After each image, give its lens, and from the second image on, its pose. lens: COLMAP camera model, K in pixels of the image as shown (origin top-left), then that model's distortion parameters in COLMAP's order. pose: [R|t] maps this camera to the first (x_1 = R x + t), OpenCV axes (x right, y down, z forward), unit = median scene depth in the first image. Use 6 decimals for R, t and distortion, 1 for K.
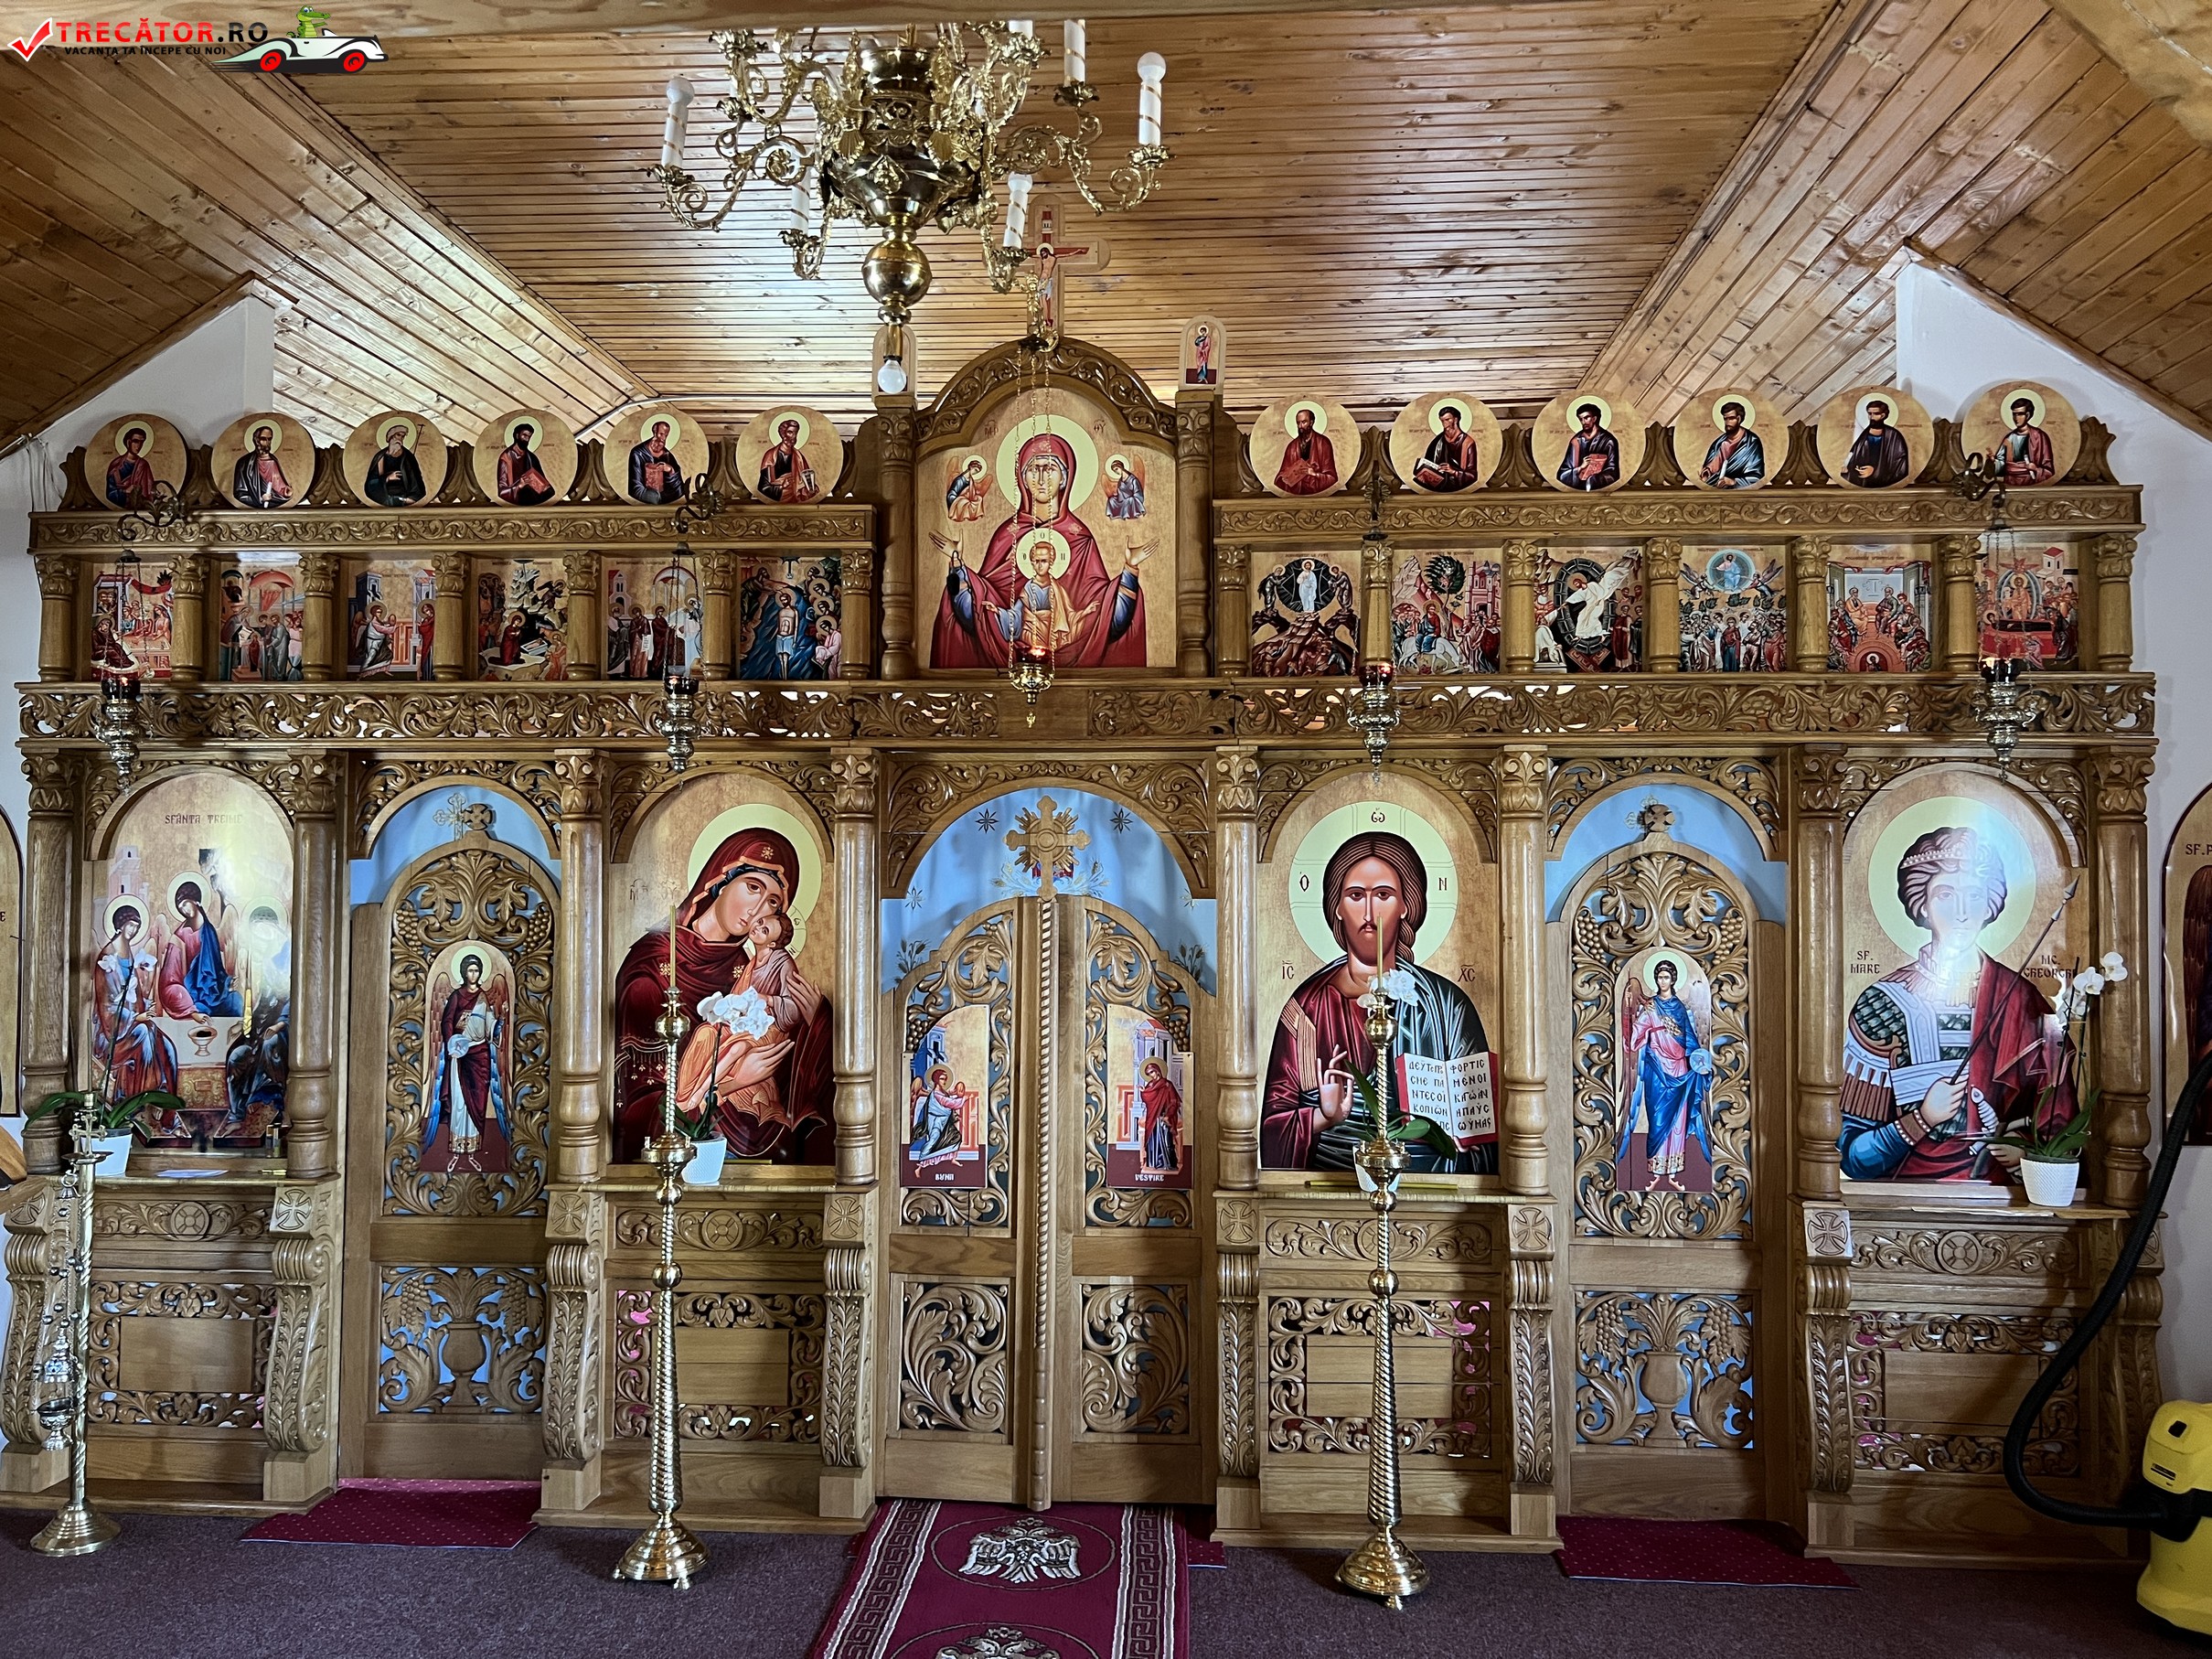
lens RADIAL K [[1667.1, 0, 1113.3], [0, 1667.1, 826.6], [0, 0, 1]] dist [0.047390, -0.000021]
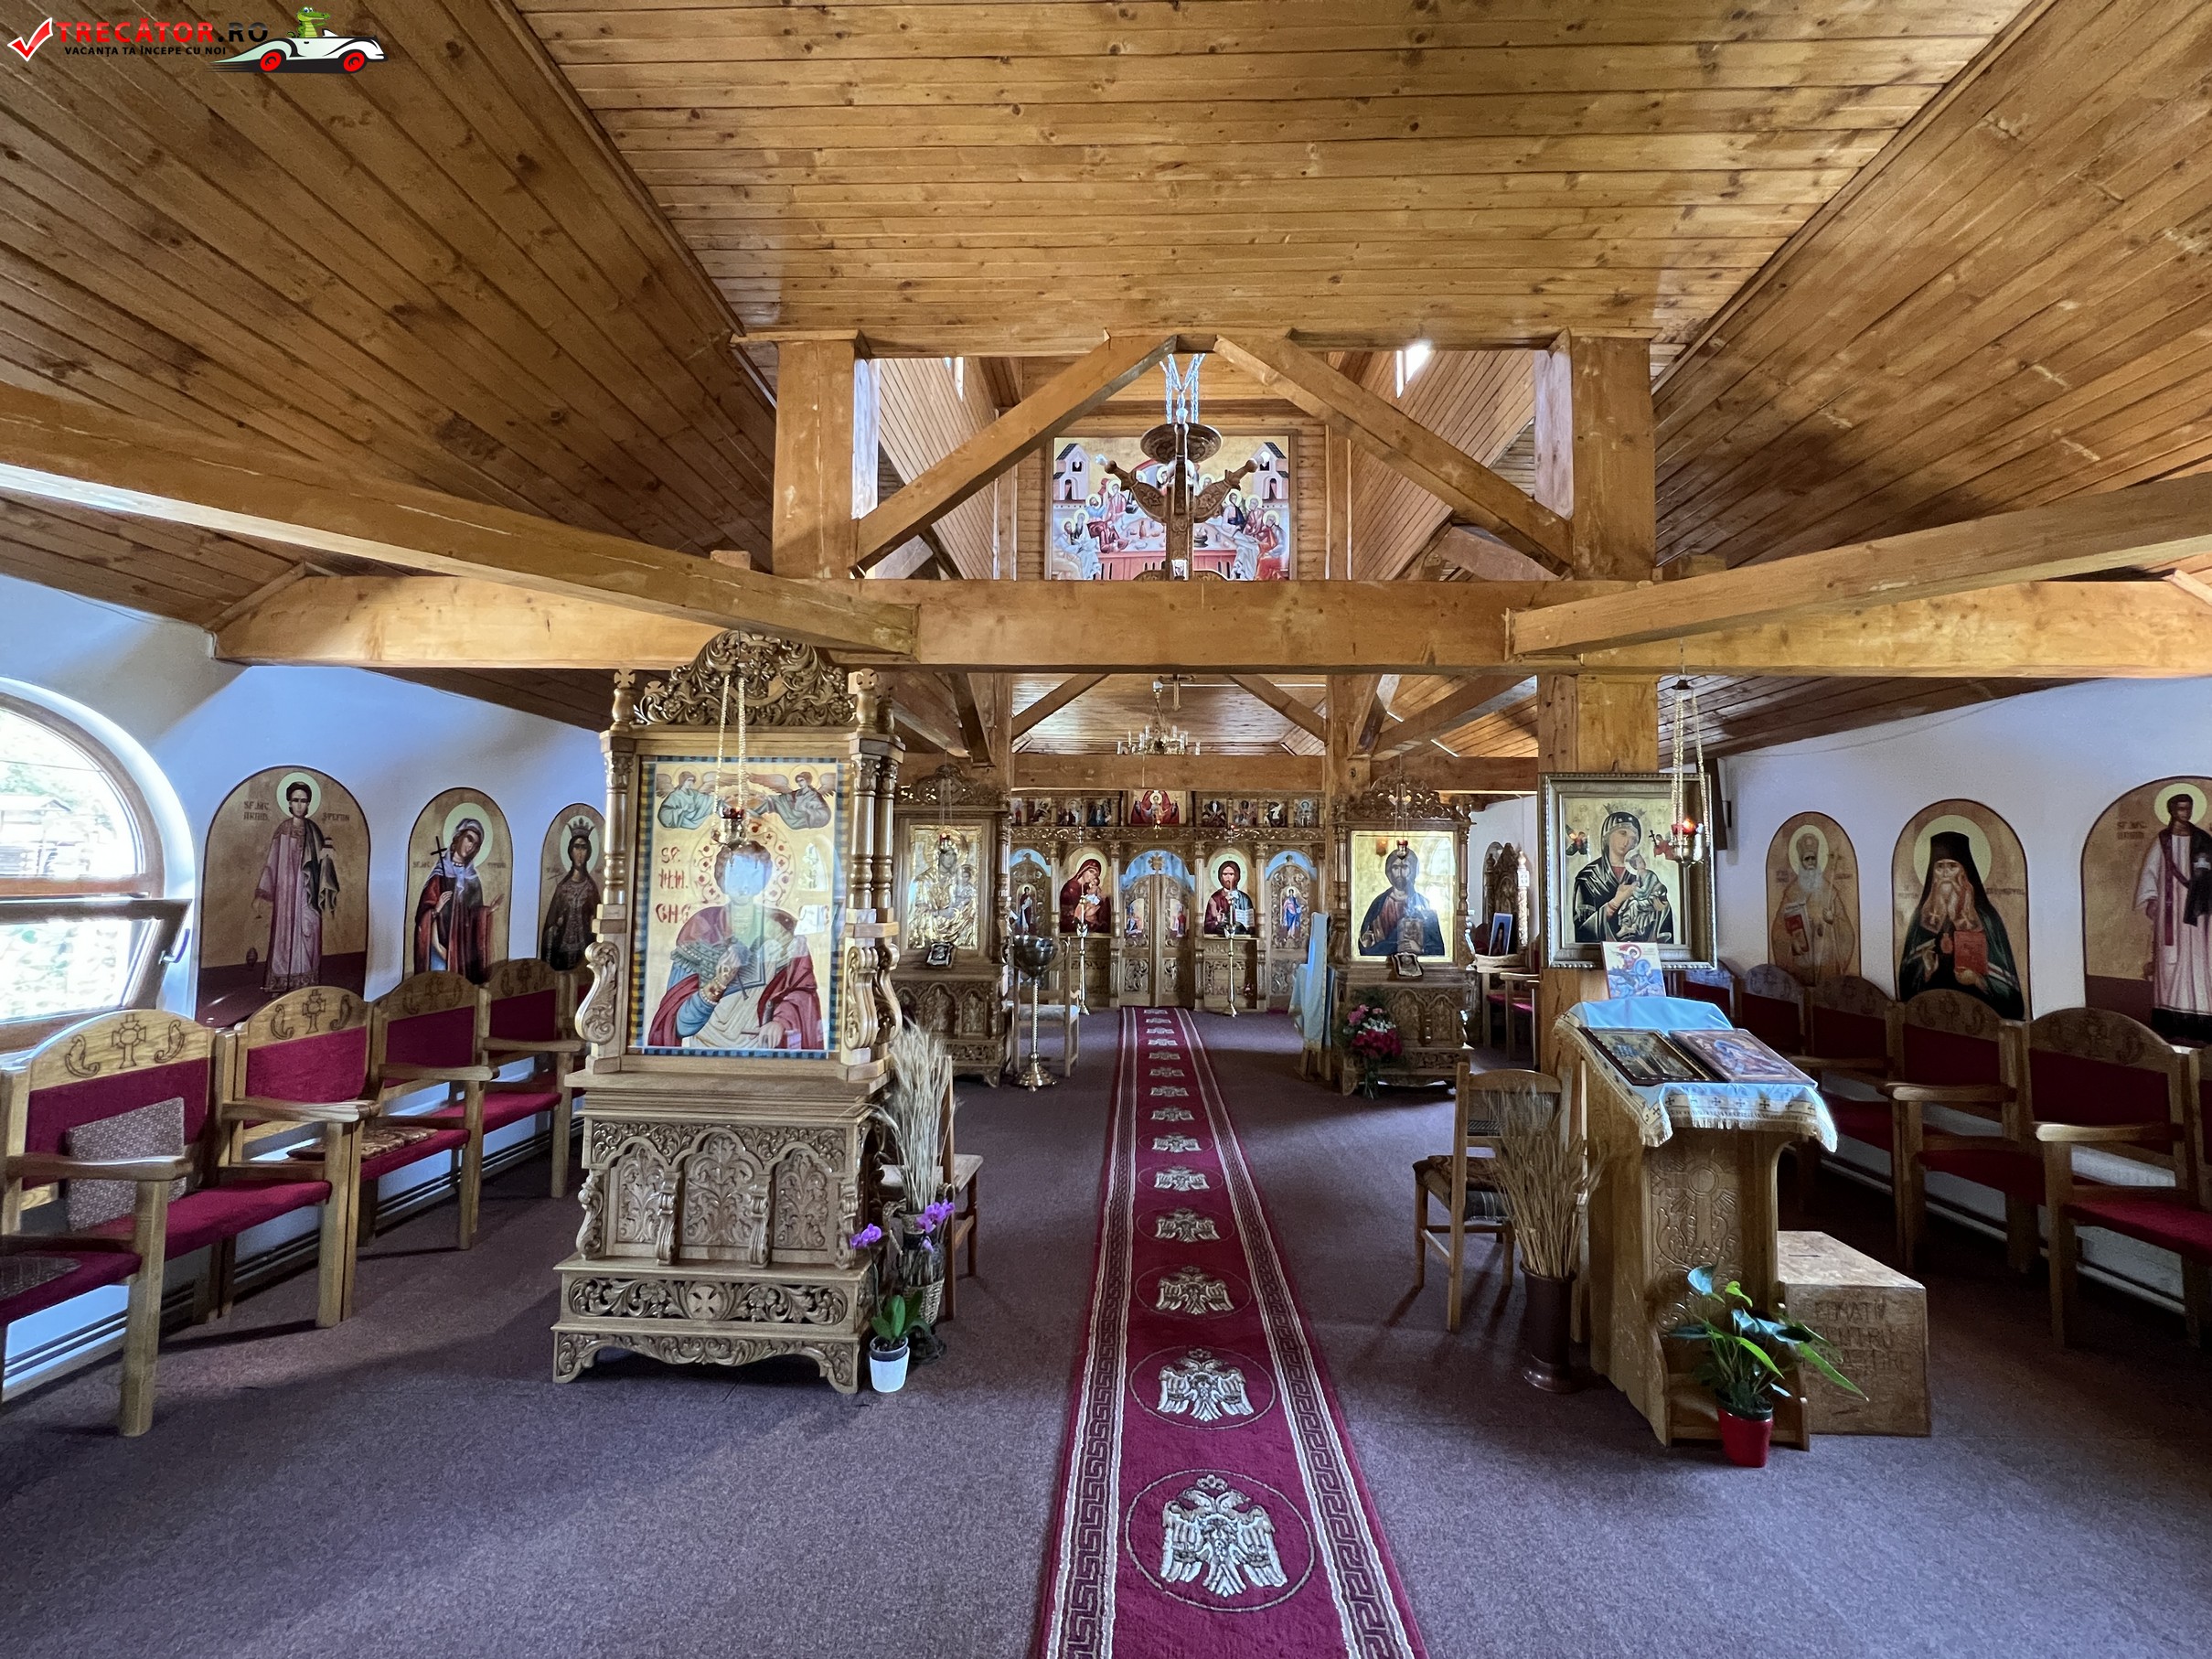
lens RADIAL K [[887.4, 0, 1101.5], [0, 887.4, 830.2], [0, 0, 1]] dist [-0.000102, 0.000000]
pose [[0.999411, 0.008824, 0.033152, -0.275748], [-0.008058, 0.999699, -0.023155, -0.021638], [-0.033346, 0.022874, 0.999182, -1.425589]]
